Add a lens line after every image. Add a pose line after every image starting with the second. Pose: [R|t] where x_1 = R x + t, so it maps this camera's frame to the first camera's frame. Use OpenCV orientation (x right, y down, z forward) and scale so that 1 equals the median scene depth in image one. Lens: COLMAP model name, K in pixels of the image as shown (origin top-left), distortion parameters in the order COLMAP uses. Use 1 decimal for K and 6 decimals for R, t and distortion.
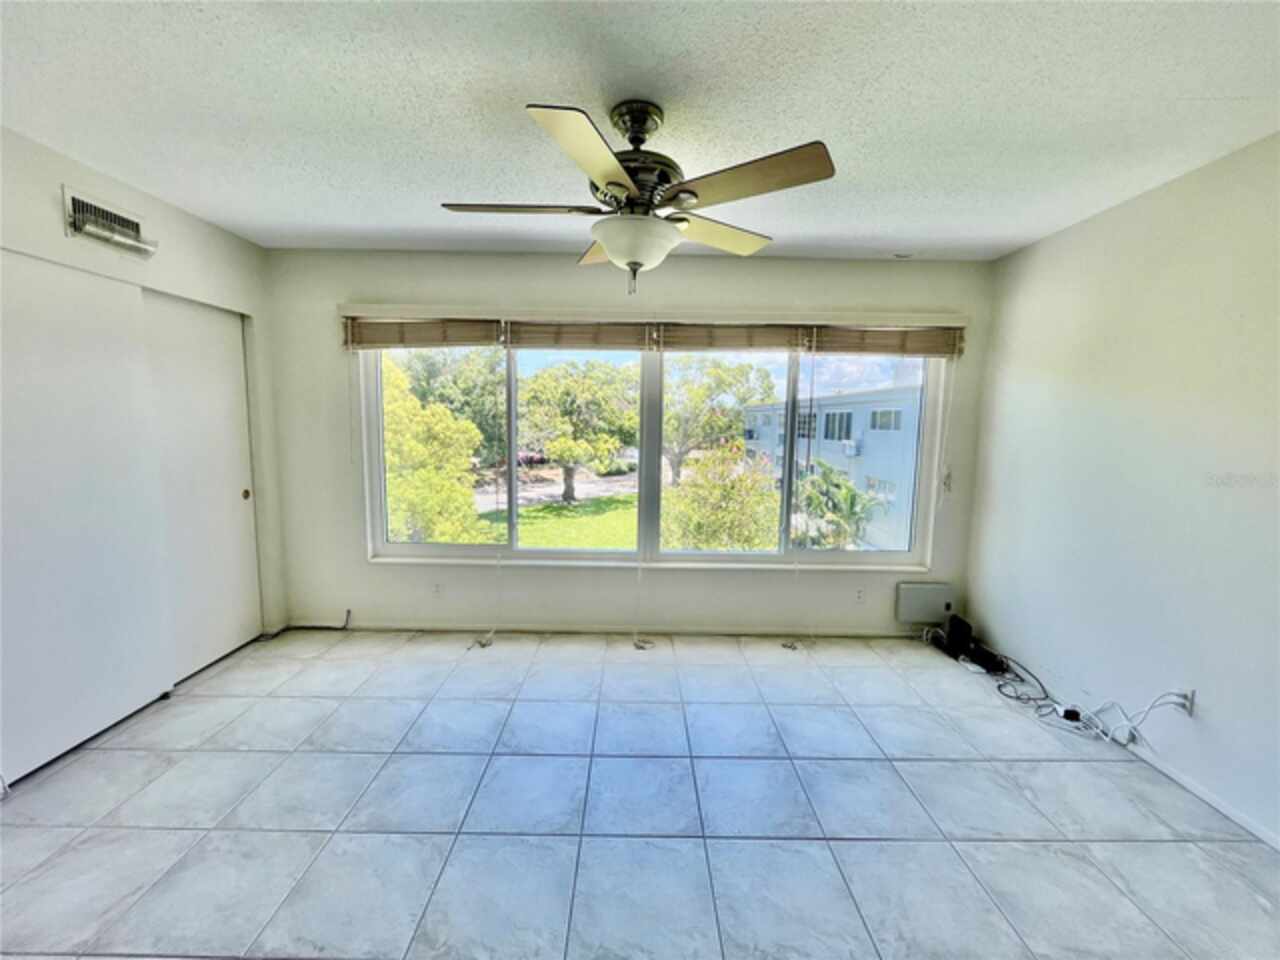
lens RADIAL K [[517.7, 0, 638.4], [0, 517.7, 478.7], [0, 0, 1]] dist [-0.004648, 0.000161]
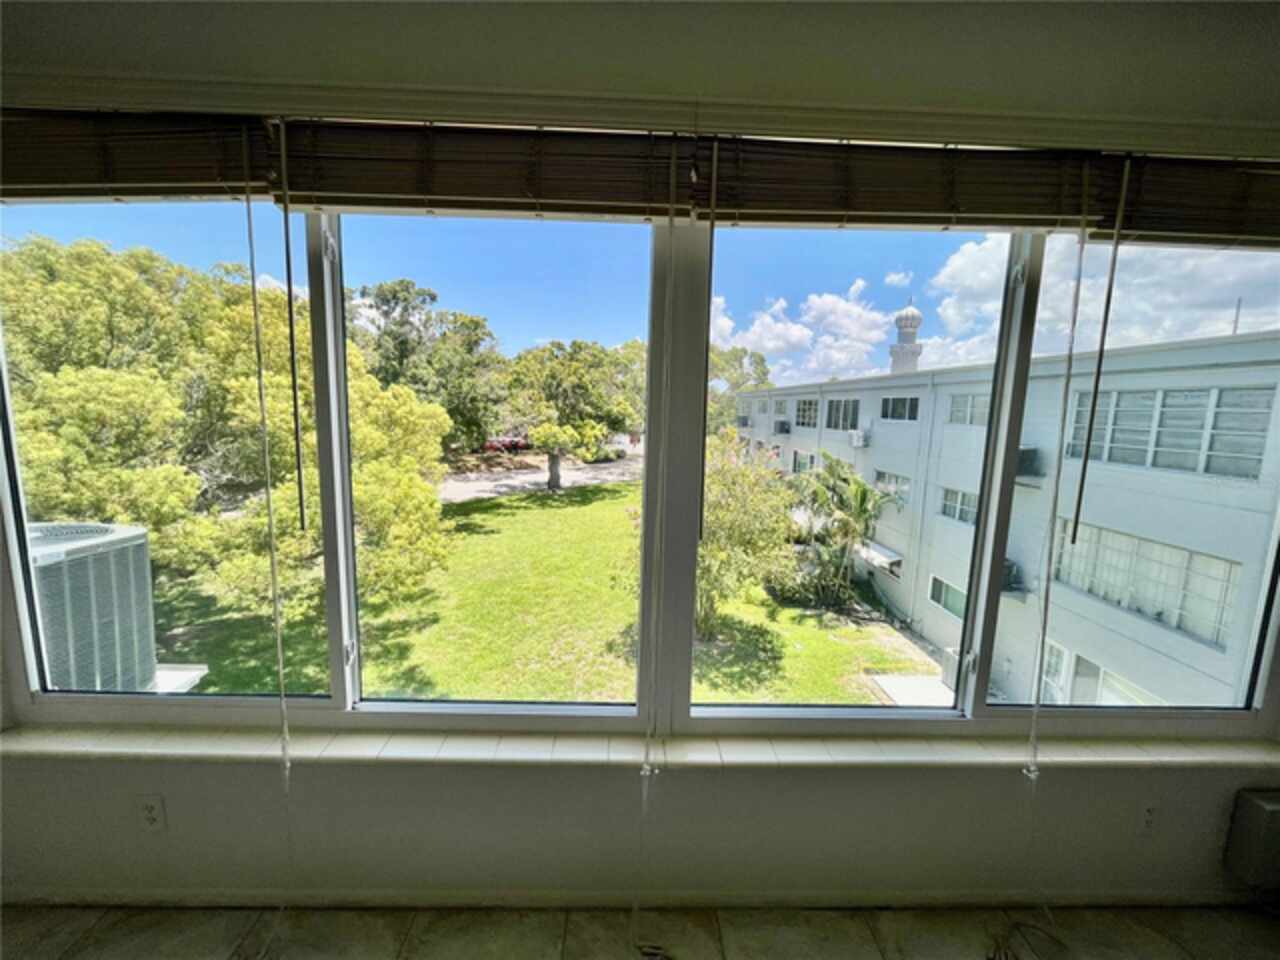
lens RADIAL K [[517.7, 0, 638.4], [0, 517.7, 478.7], [0, 0, 1]] dist [-0.004648, 0.000161]
pose [[0.999696, 0.007650, 0.023427, -0.001147], [-0.008301, 0.999579, 0.027816, -0.006029], [-0.023204, -0.028002, 0.999339, 0.051531]]
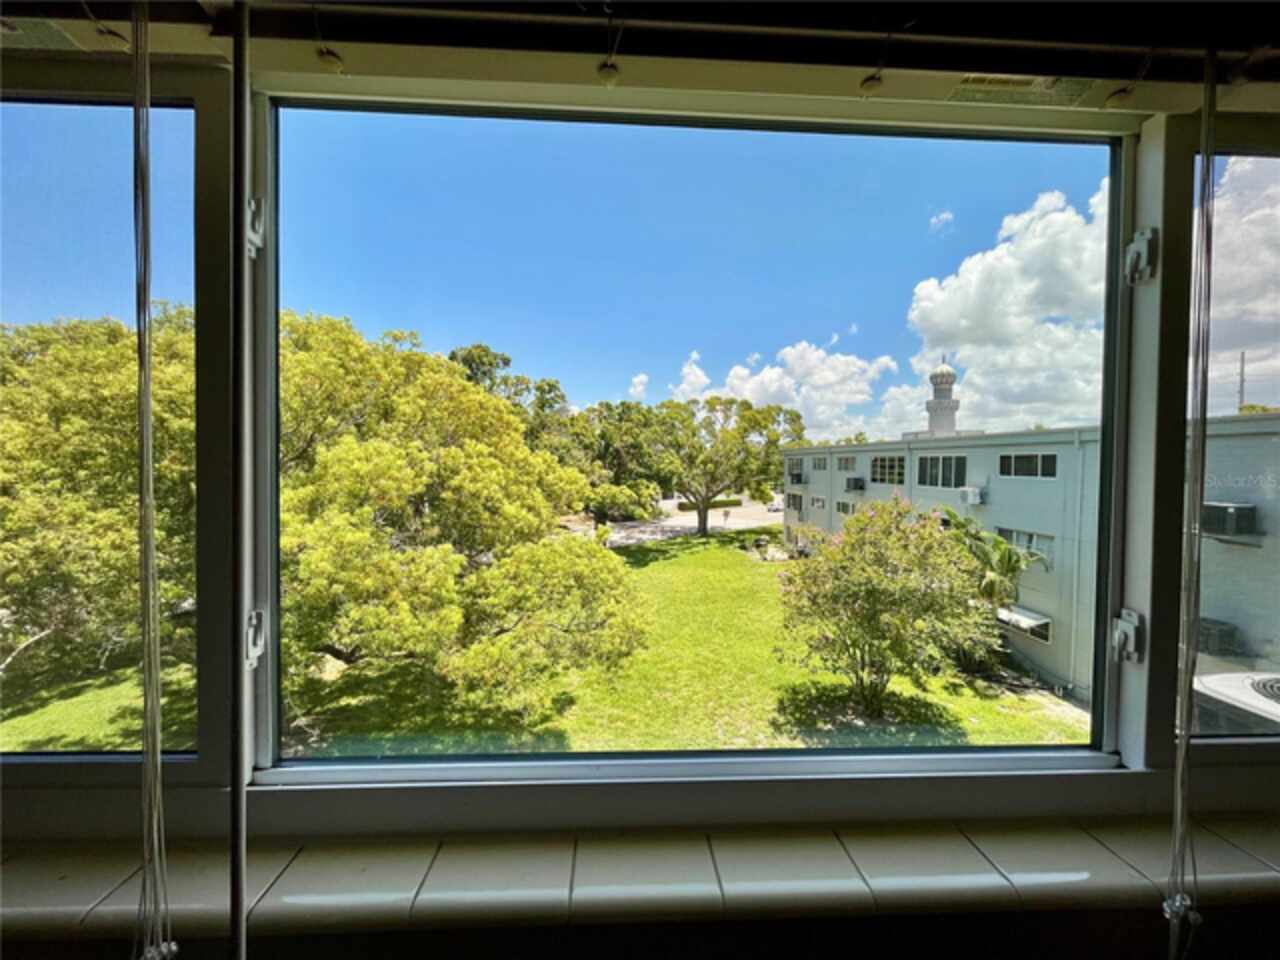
lens RADIAL K [[517.7, 0, 638.4], [0, 517.7, 478.7], [0, 0, 1]] dist [-0.004648, 0.000161]
pose [[0.998926, -0.006857, 0.045834, -0.132075], [0.010510, 0.996744, -0.079944, -0.013299], [-0.045137, 0.080340, 0.995745, 0.071153]]
